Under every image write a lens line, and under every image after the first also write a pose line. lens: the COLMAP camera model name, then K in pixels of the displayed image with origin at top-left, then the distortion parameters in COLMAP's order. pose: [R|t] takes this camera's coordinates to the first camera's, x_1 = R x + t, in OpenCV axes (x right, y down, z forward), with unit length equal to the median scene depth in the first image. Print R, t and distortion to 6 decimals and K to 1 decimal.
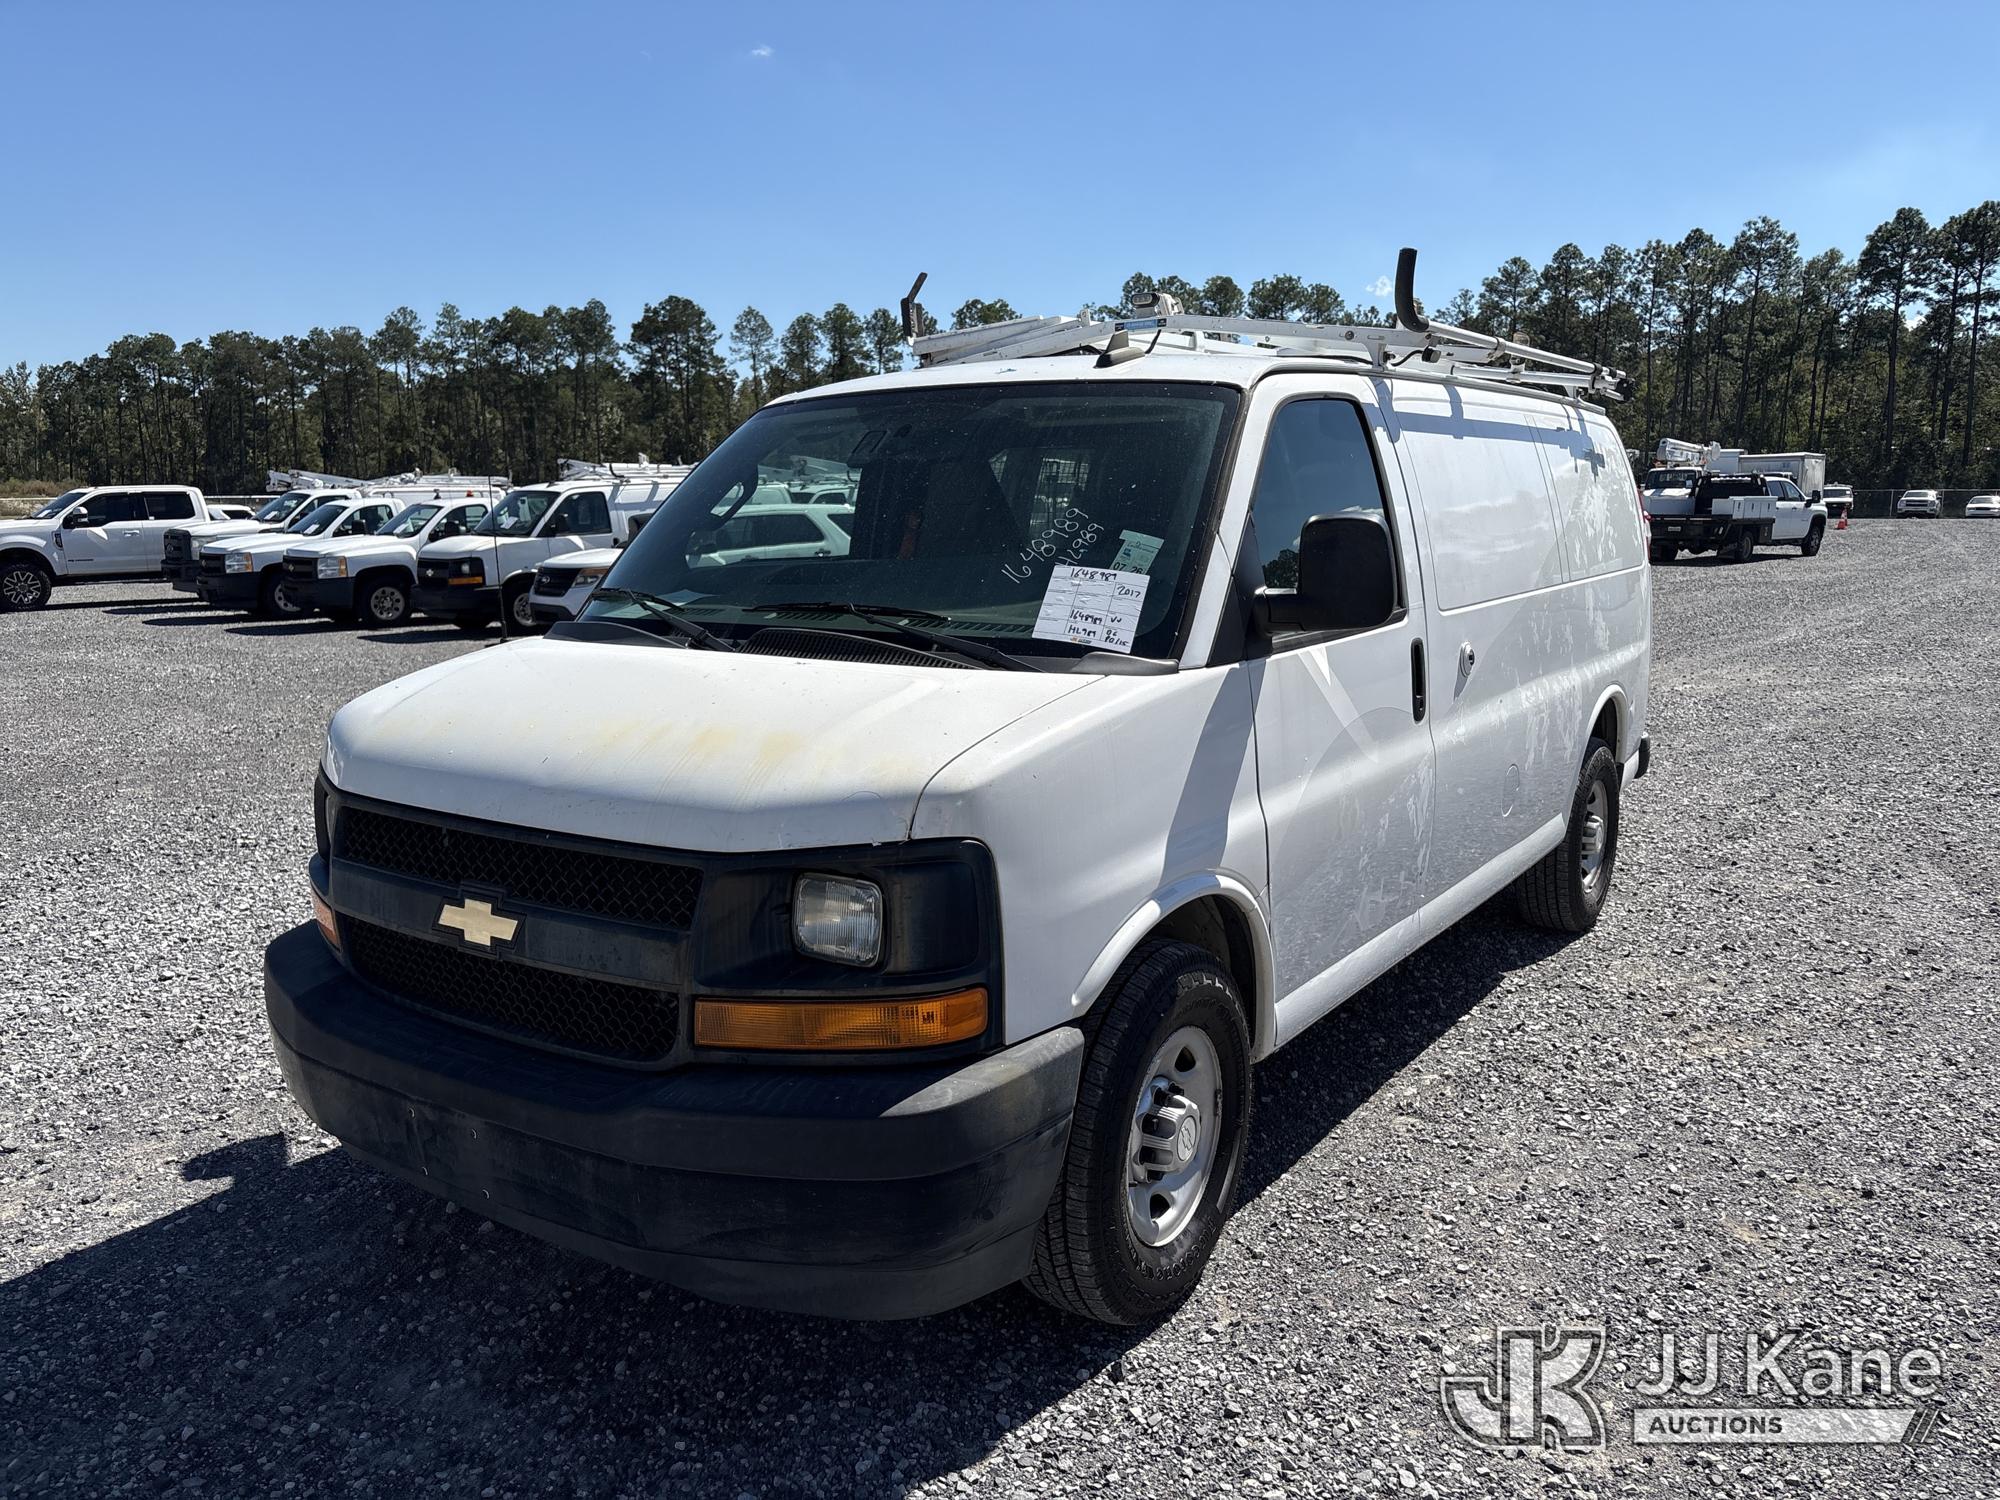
lens RADIAL K [[1599.9, 0, 1020.4], [0, 1599.9, 755.2], [0, 0, 1]] dist [0.008237, 0.001269]
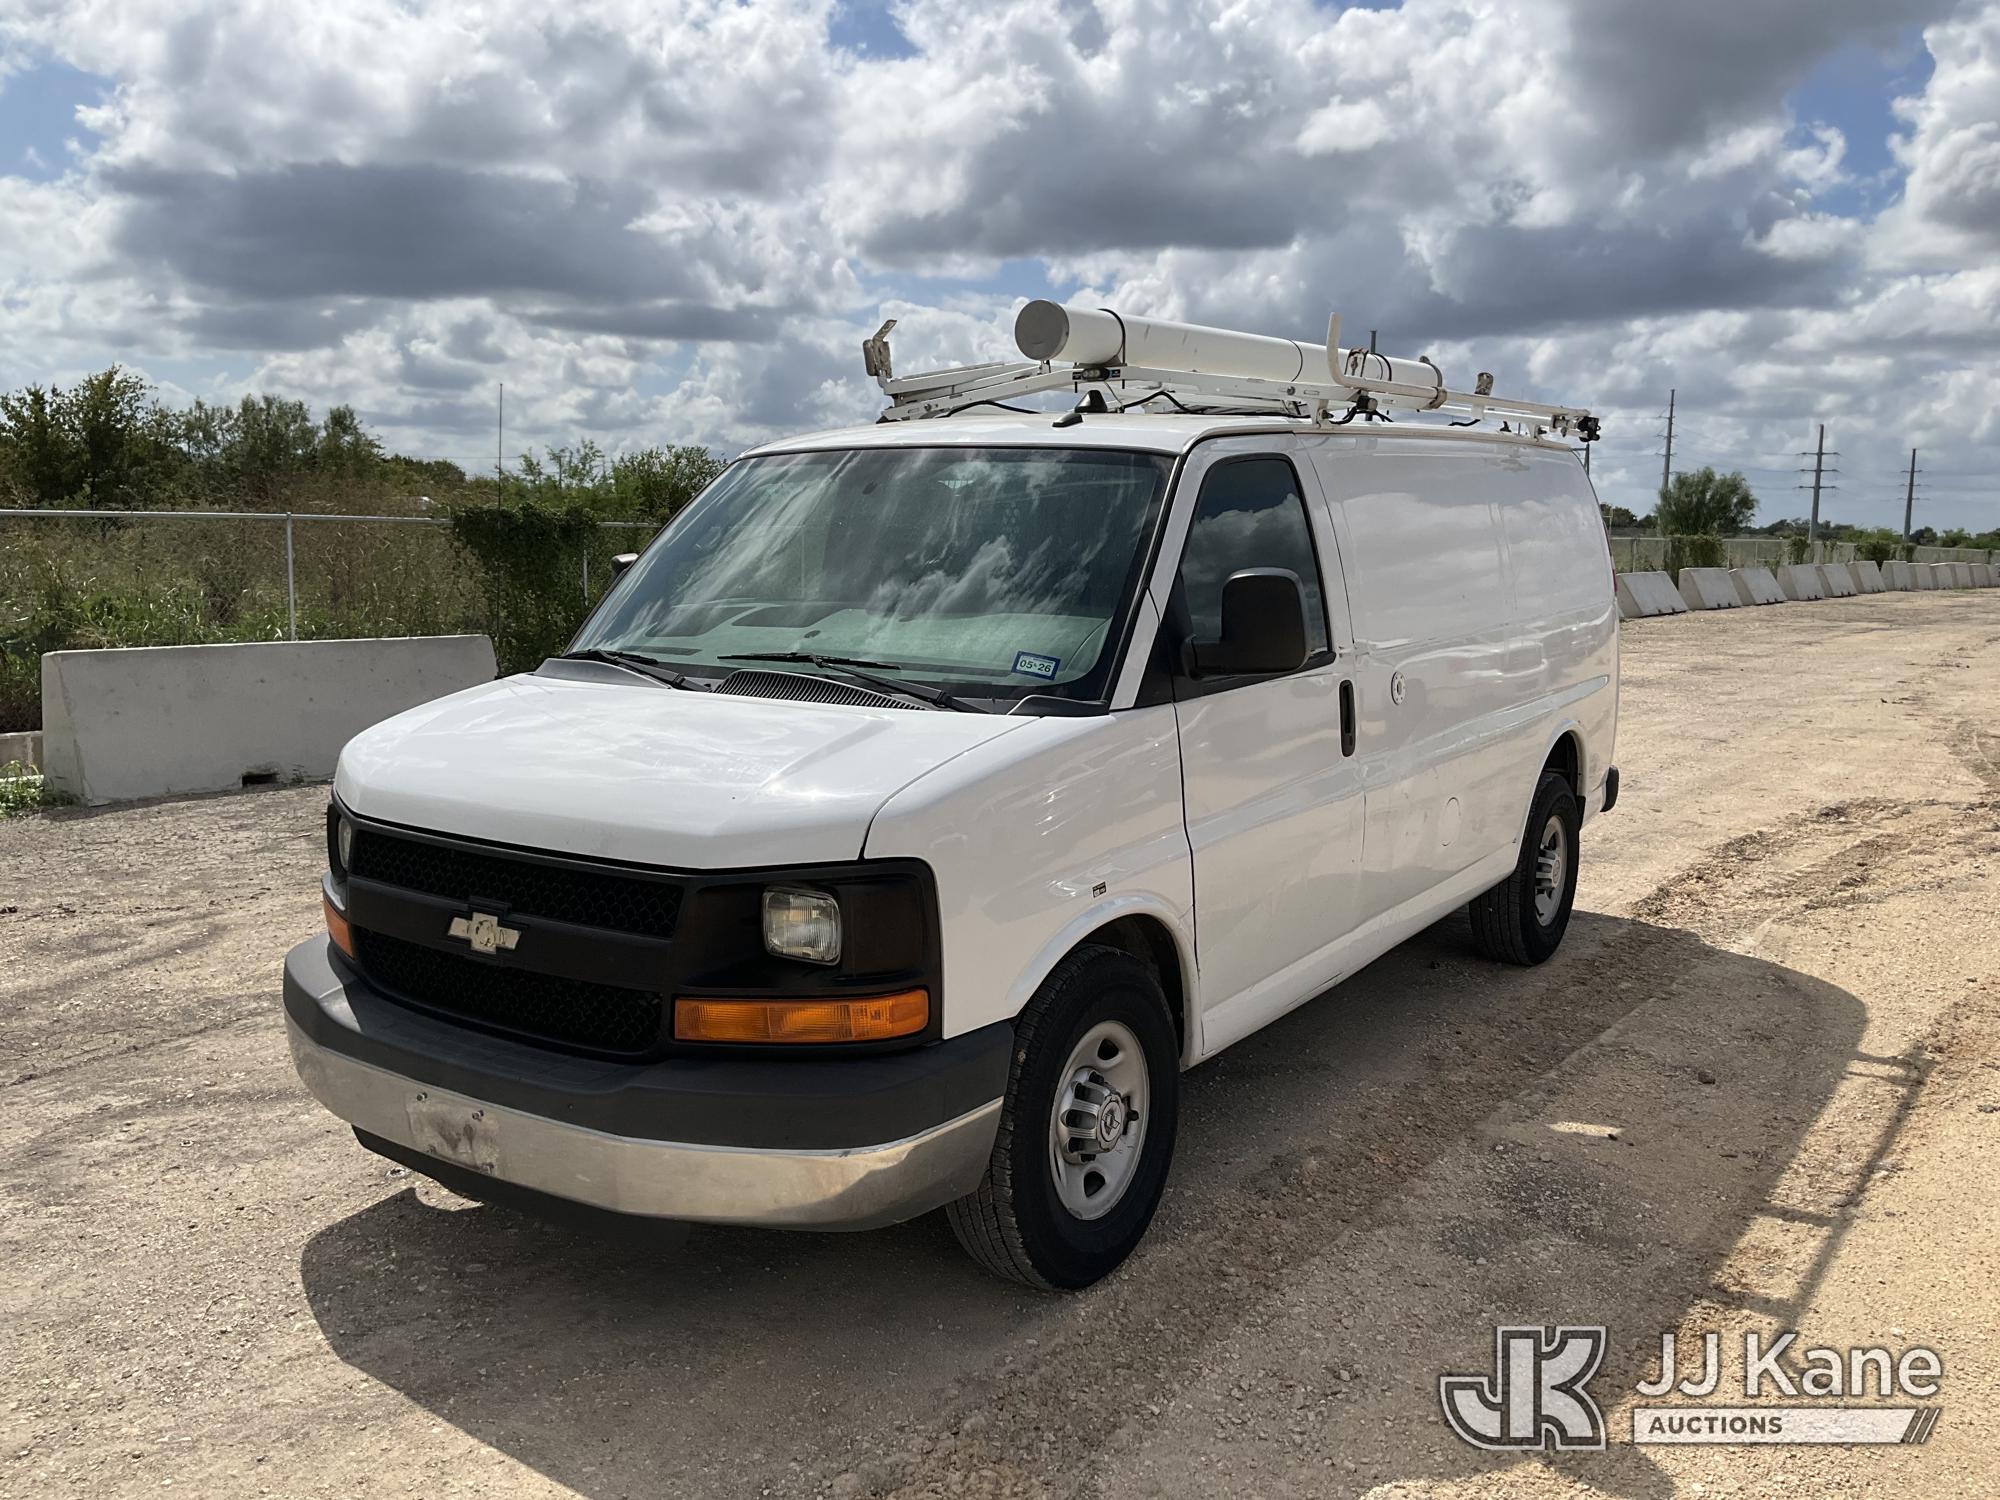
lens RADIAL K [[1785.6, 0, 1000.0], [0, 1785.6, 750.0], [0, 0, 1]] dist [-0.000206, -0.002408]
pose [[0.999951, 0.004293, -0.008865, 0.035211], [-0.004457, 0.999817, -0.018583, -0.003386], [0.008784, 0.018621, 0.999788, -0.244030]]
